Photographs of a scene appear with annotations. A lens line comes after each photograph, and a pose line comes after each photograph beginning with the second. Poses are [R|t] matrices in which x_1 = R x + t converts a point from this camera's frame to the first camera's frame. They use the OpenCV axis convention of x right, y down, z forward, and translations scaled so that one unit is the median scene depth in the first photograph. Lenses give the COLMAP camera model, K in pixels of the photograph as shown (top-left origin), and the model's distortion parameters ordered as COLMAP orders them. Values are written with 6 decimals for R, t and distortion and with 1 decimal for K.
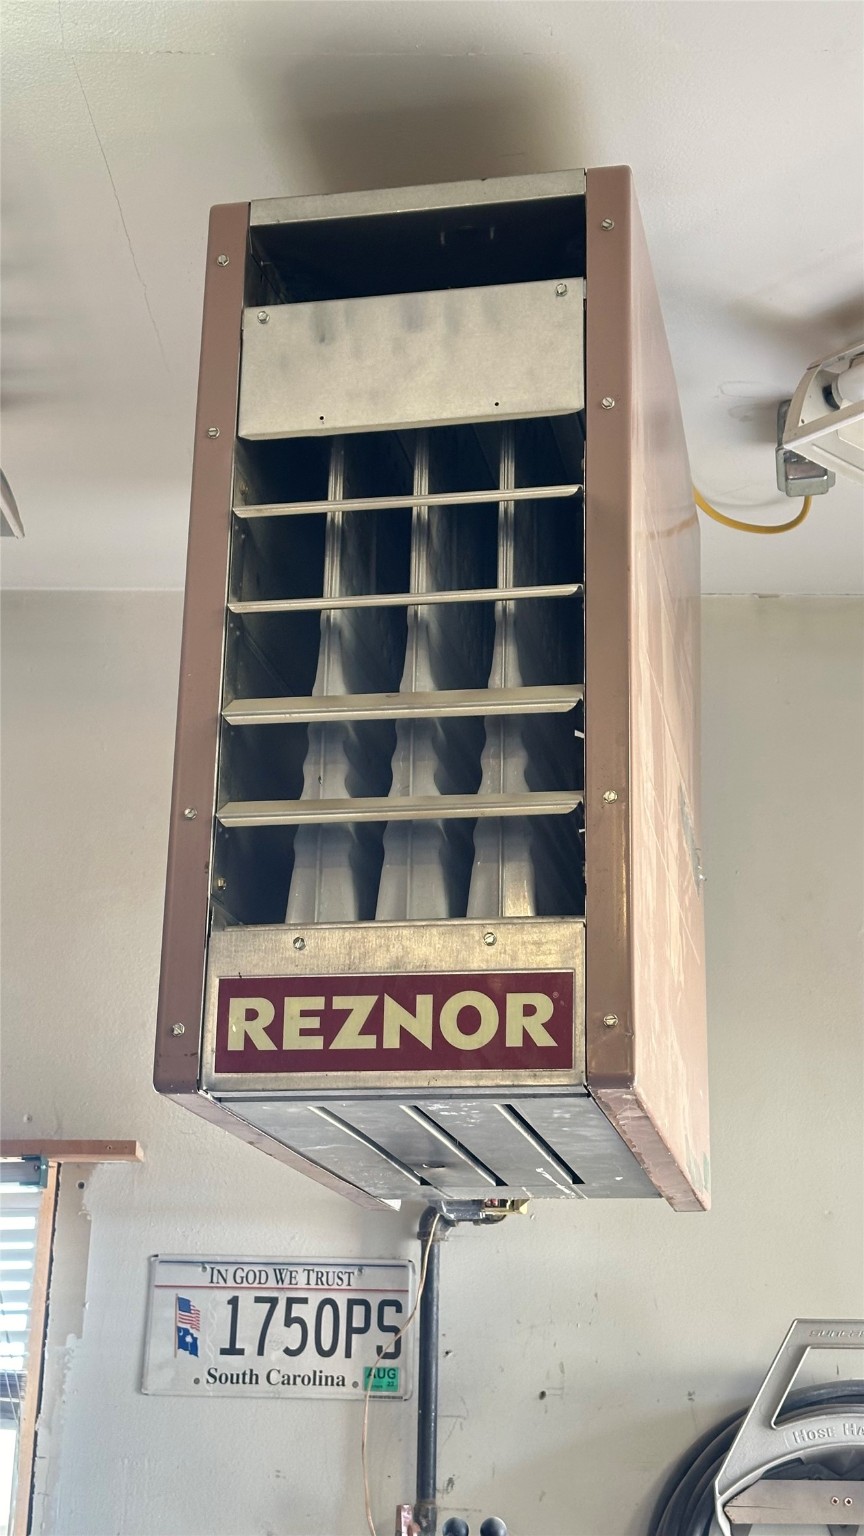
lens RADIAL K [[2046.9, 0, 432.0], [0, 2046.9, 768.0], [0, 0, 1]] dist [0.011080, 0.012306]
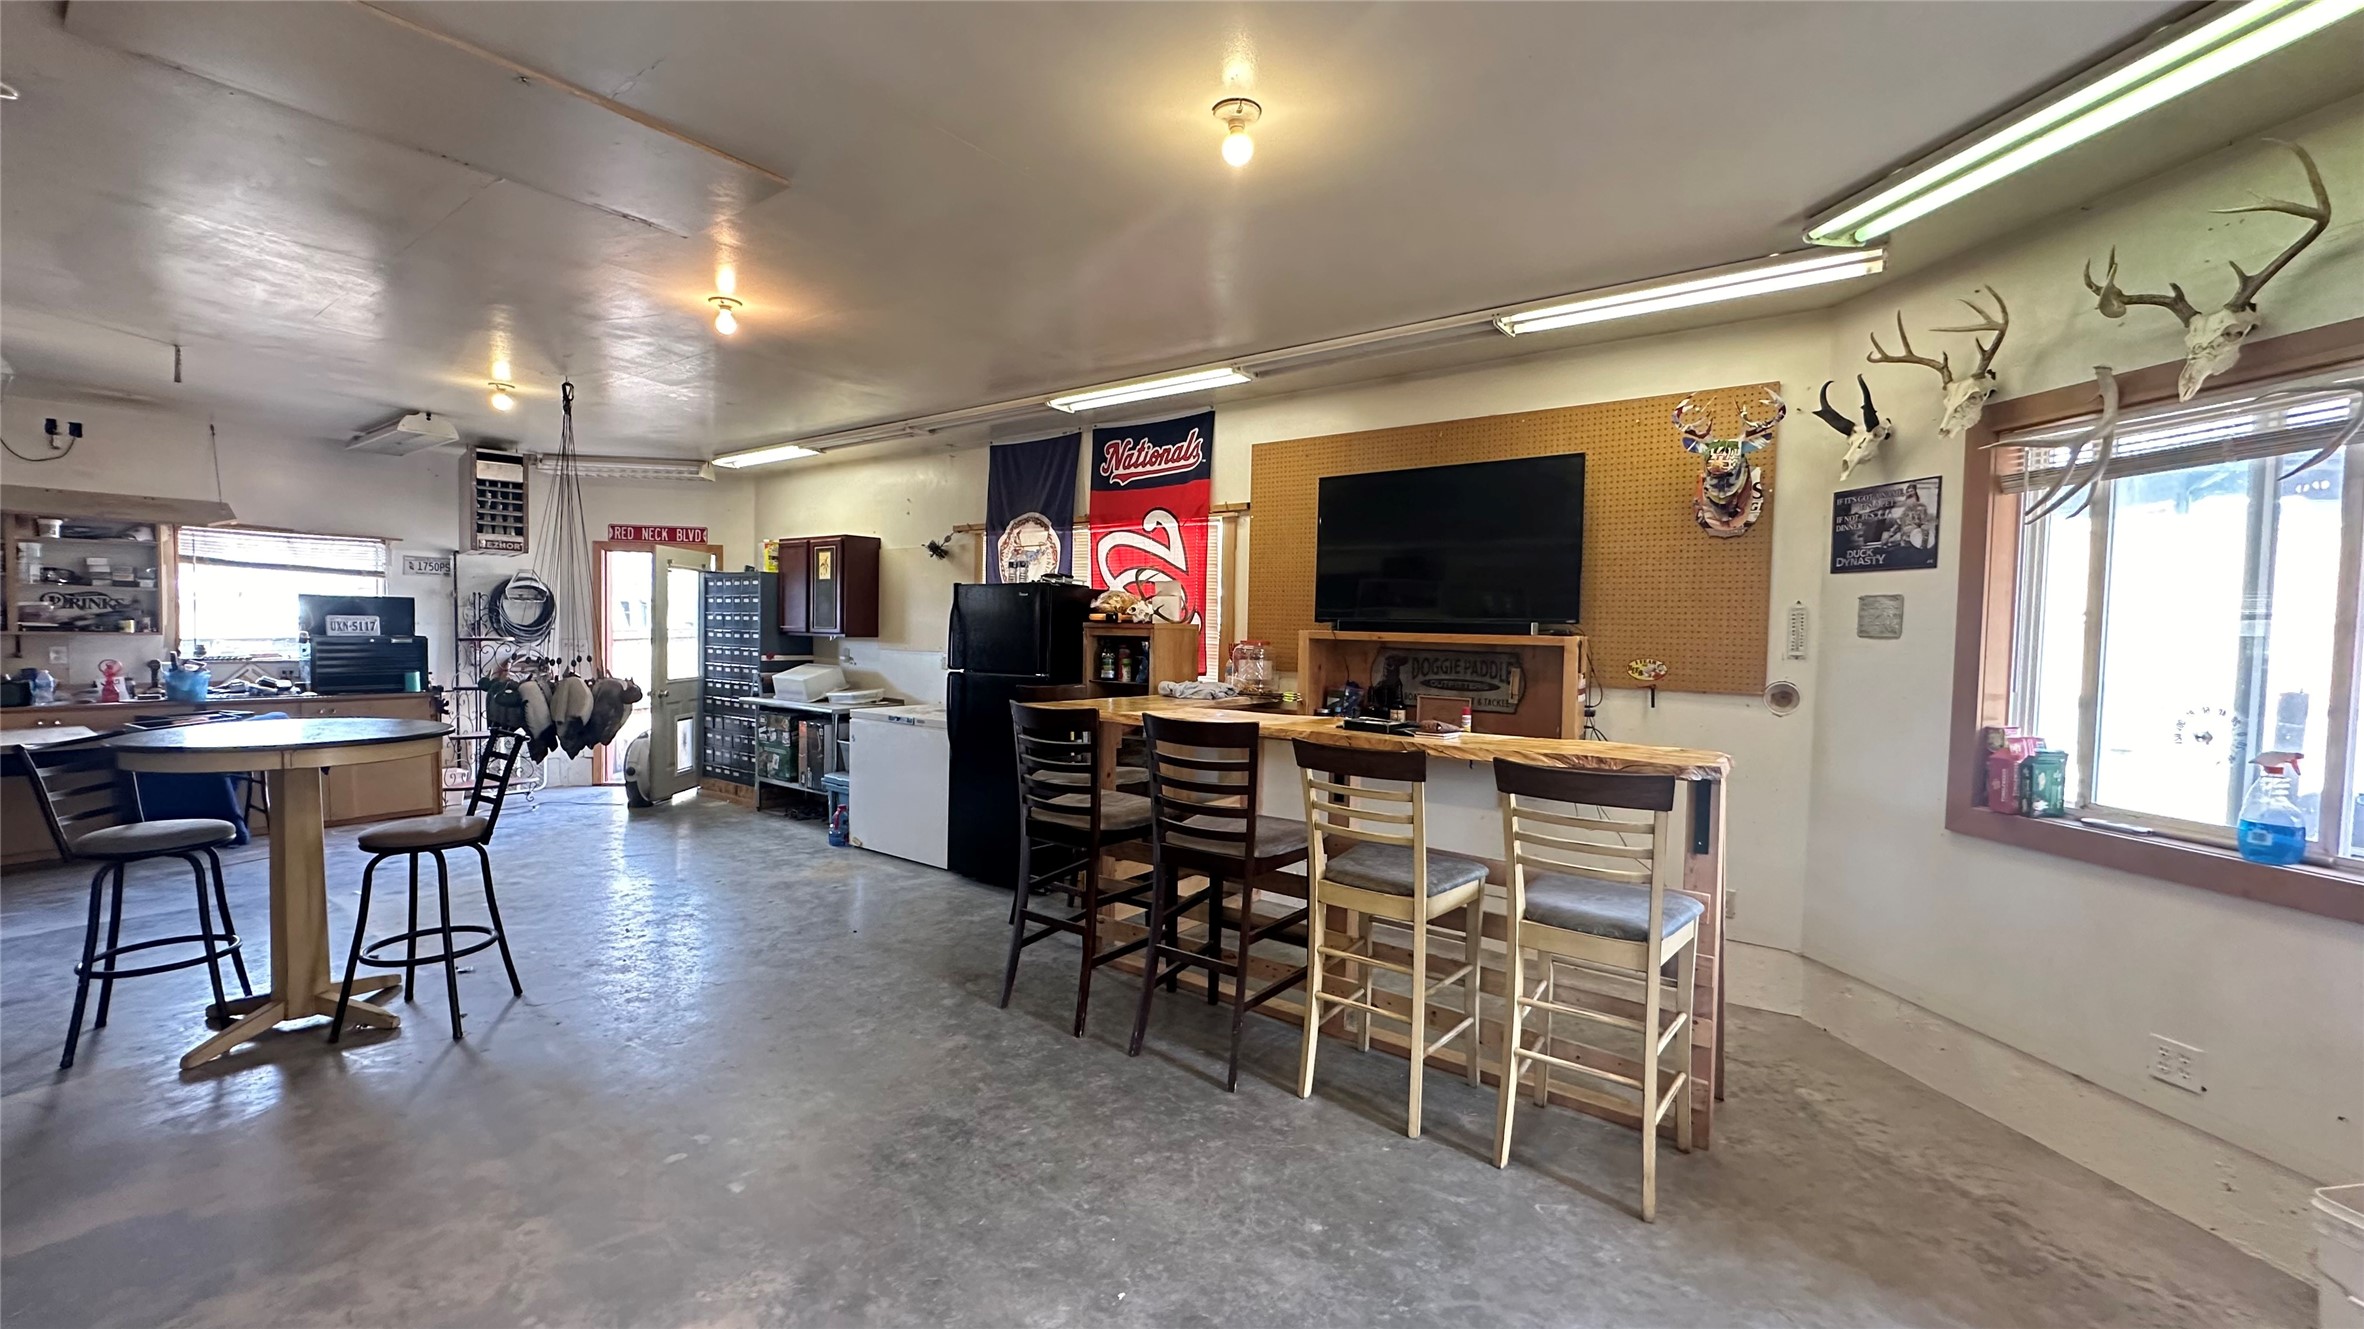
lens RADIAL K [[941.6, 0, 1178.8], [0, 941.6, 662.0], [0, 0, 1]] dist [-0.001407, 0.000239]
pose [[0.581980, -0.040595, 0.812189, -1.744721], [-0.274143, 0.930496, 0.242947, -1.306892], [-0.765601, -0.364047, 0.530401, -4.014216]]
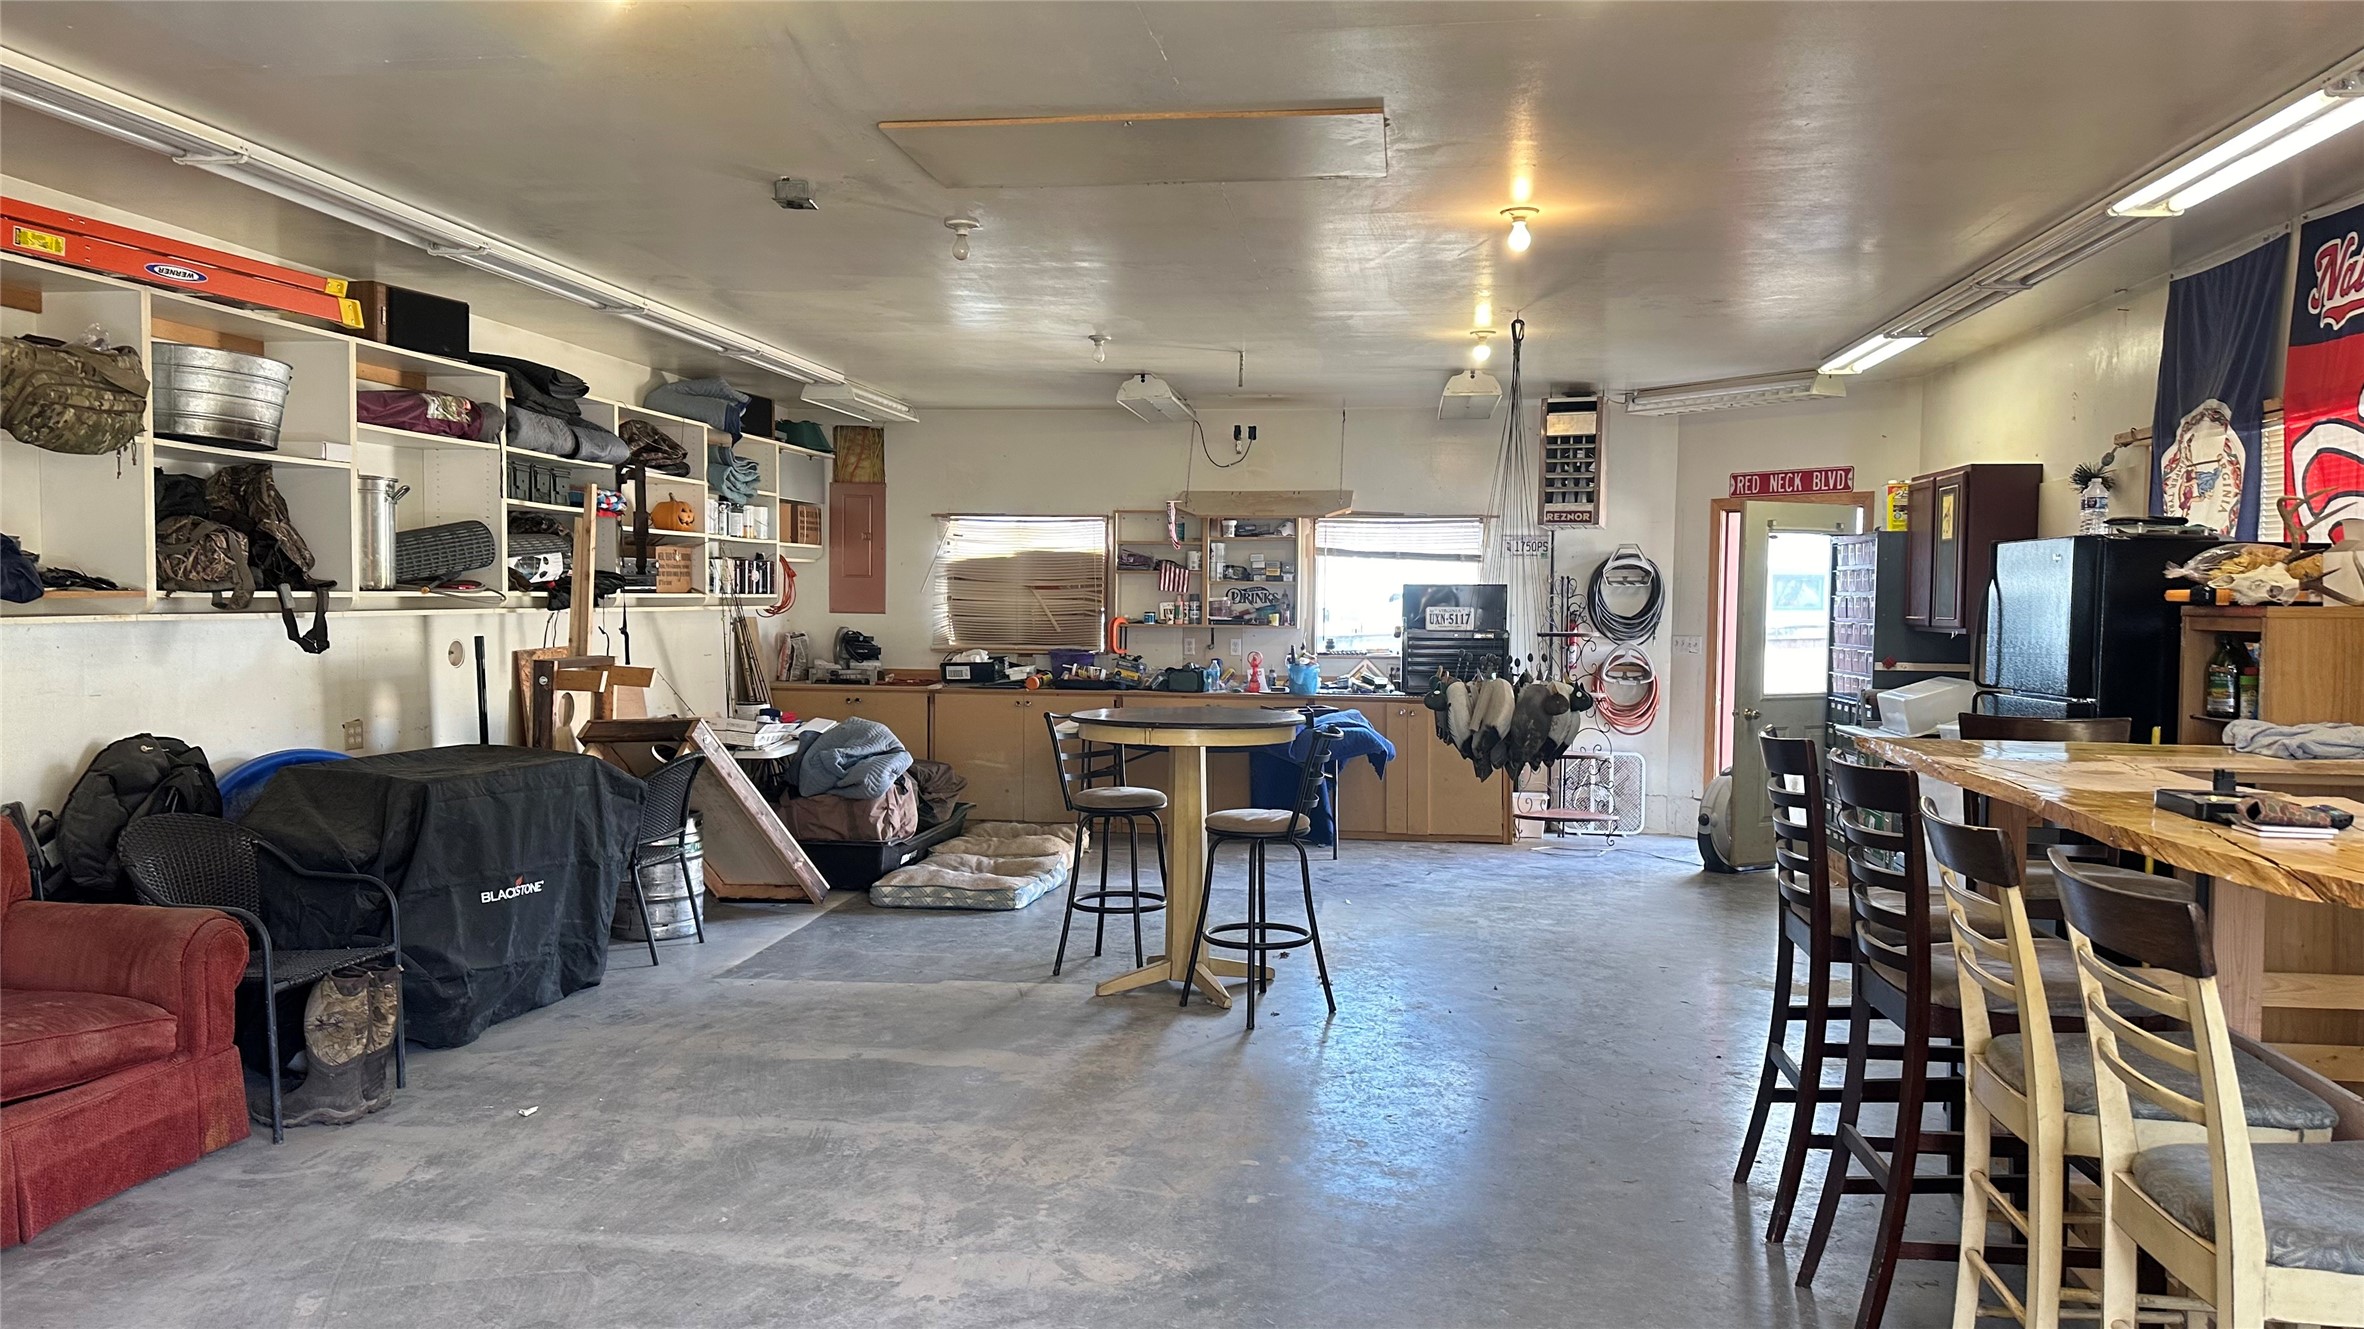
lens RADIAL K [[1629.4, 0, 1186.3], [0, 1629.4, 675.8], [0, 0, 1]] dist [0.134863, -0.179236]
pose [[0.994329, -0.008816, -0.105979, -0.780243], [0.047808, 0.927234, 0.371419, -1.662363], [0.094993, -0.374379, 0.922397, -5.040916]]
